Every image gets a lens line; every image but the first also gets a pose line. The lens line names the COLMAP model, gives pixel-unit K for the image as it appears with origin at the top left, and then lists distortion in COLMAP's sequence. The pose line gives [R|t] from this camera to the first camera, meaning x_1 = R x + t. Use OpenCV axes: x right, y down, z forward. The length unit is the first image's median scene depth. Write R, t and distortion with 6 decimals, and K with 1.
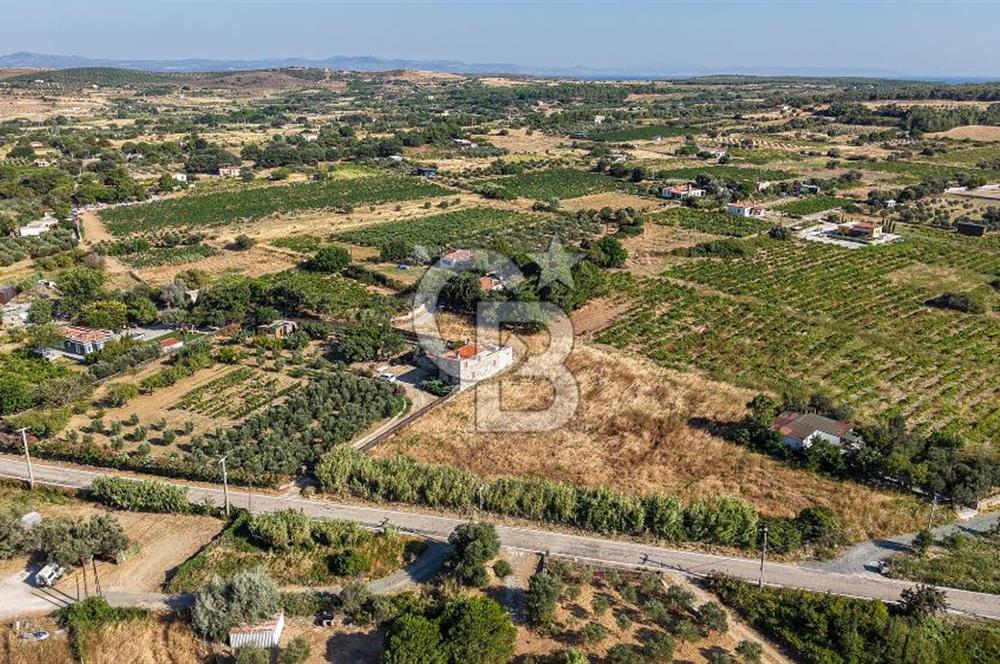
lens RADIAL K [[782.5, 0, 497.1], [0, 782.5, 328.2], [0, 0, 1]] dist [0.040476, -0.053419]
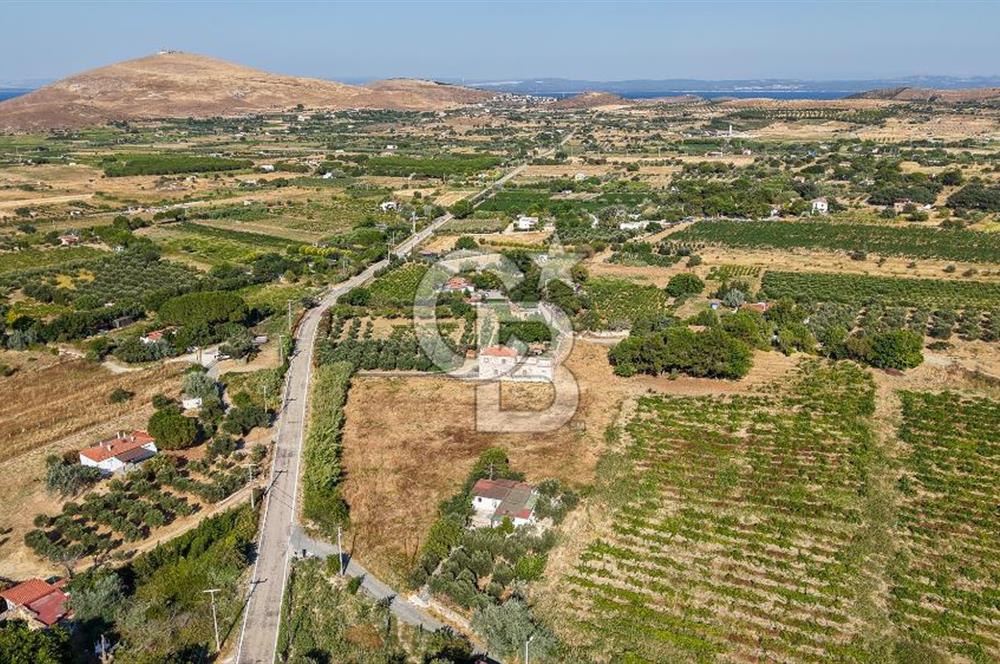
lens RADIAL K [[782.5, 0, 501.6], [0, 782.5, 333.9], [0, 0, 1]] dist [0.040476, -0.053419]
pose [[0.416696, 0.271162, -0.867661, 0.164234], [-0.281972, 0.945951, 0.160211, -0.031510], [0.864208, 0.177897, 0.470635, 0.065490]]
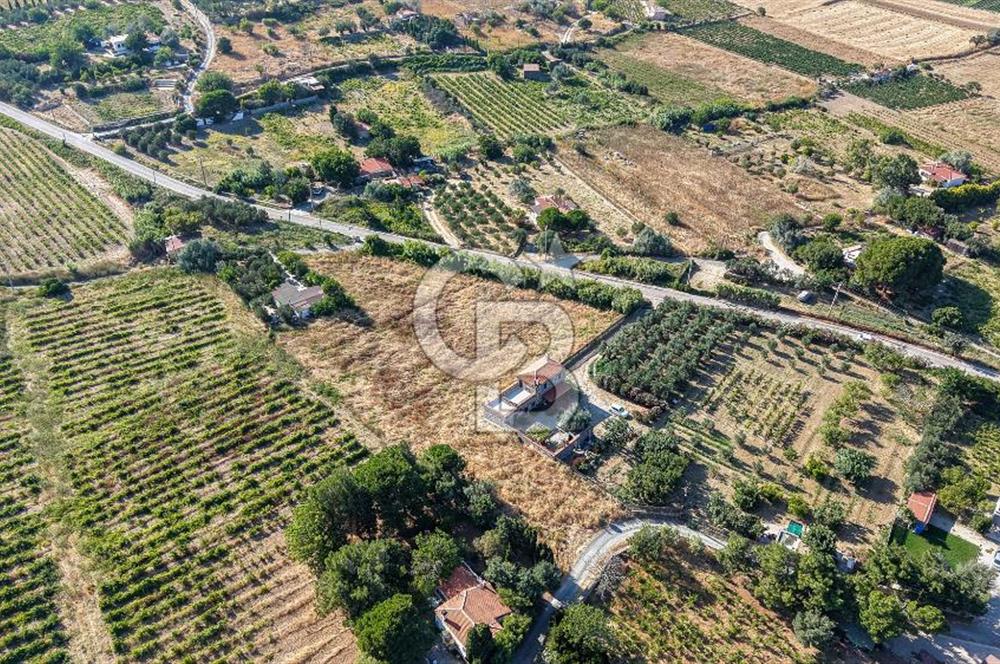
lens RADIAL K [[782.5, 0, 498.3], [0, 782.5, 333.6], [0, 0, 1]] dist [0.040476, -0.053419]
pose [[-0.990940, -0.083741, 0.105005, -0.015036], [0.036052, 0.587279, 0.808581, -0.129907], [-0.129379, 0.805041, -0.578939, 0.247595]]
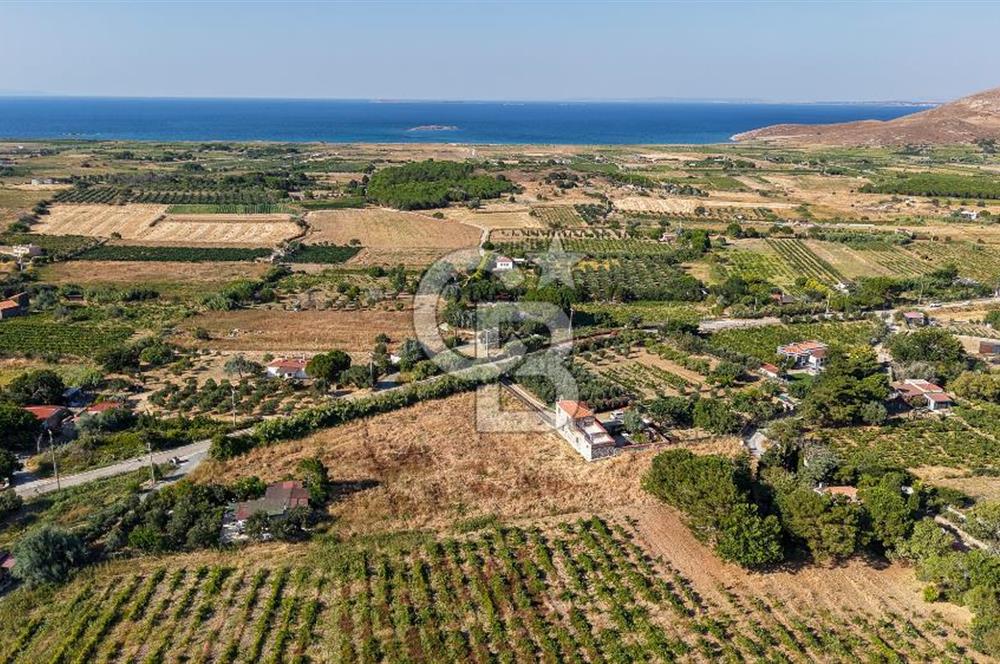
lens RADIAL K [[782.5, 0, 497.9], [0, 782.5, 335.8], [0, 0, 1]] dist [0.040476, -0.053419]
pose [[-0.583556, 0.229062, -0.779098, 0.132810], [-0.263508, 0.854069, 0.448476, -0.081066], [0.768132, 0.467009, -0.438037, 0.213955]]
